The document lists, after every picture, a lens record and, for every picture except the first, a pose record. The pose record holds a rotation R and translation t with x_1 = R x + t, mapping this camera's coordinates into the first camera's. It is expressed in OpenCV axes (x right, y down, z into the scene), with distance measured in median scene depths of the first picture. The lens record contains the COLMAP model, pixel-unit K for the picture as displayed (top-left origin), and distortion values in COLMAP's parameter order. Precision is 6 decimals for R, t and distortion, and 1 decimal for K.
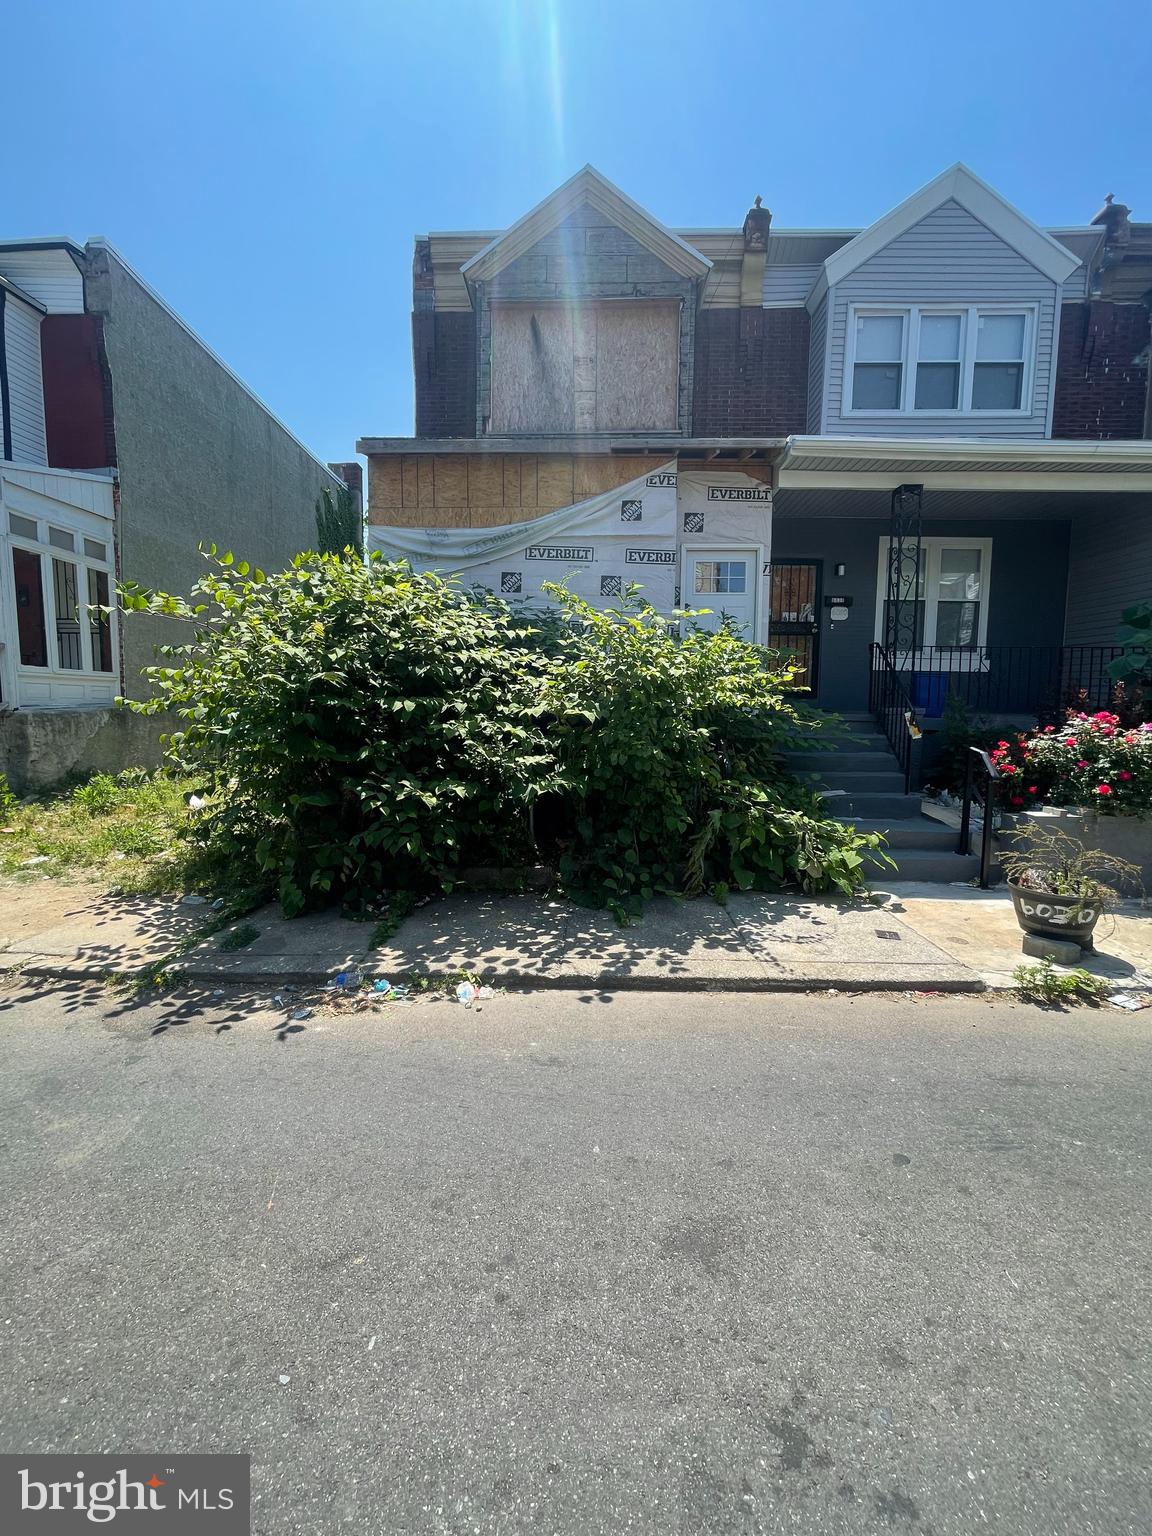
lens RADIAL K [[619.7, 0, 577.8], [0, 619.7, 769.2], [0, 0, 1]] dist [-0.005162, 0.000771]
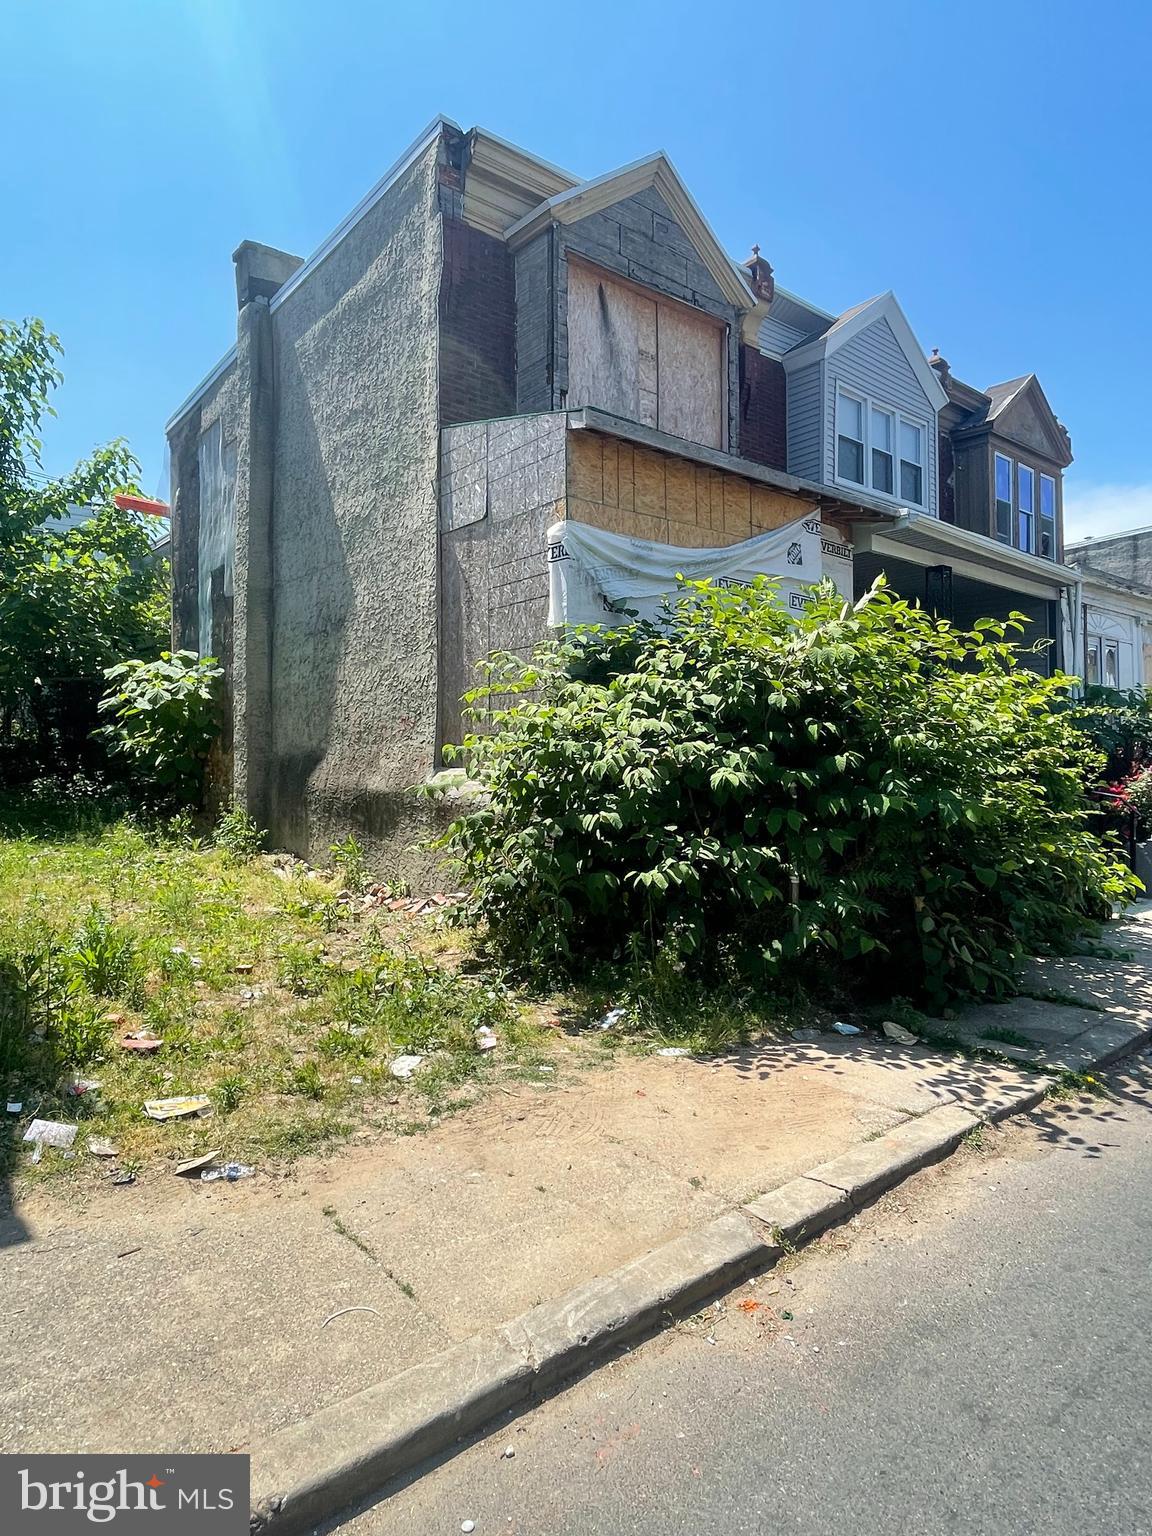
lens RADIAL K [[894.6, 0, 579.5], [0, 894.6, 766.1], [0, 0, 1]] dist [-0.005843, -0.000478]
pose [[0.752376, -0.012491, 0.658615, -1.033345], [0.070046, 0.995669, -0.061134, -0.040831], [-0.654999, 0.092129, 0.749992, 0.233588]]
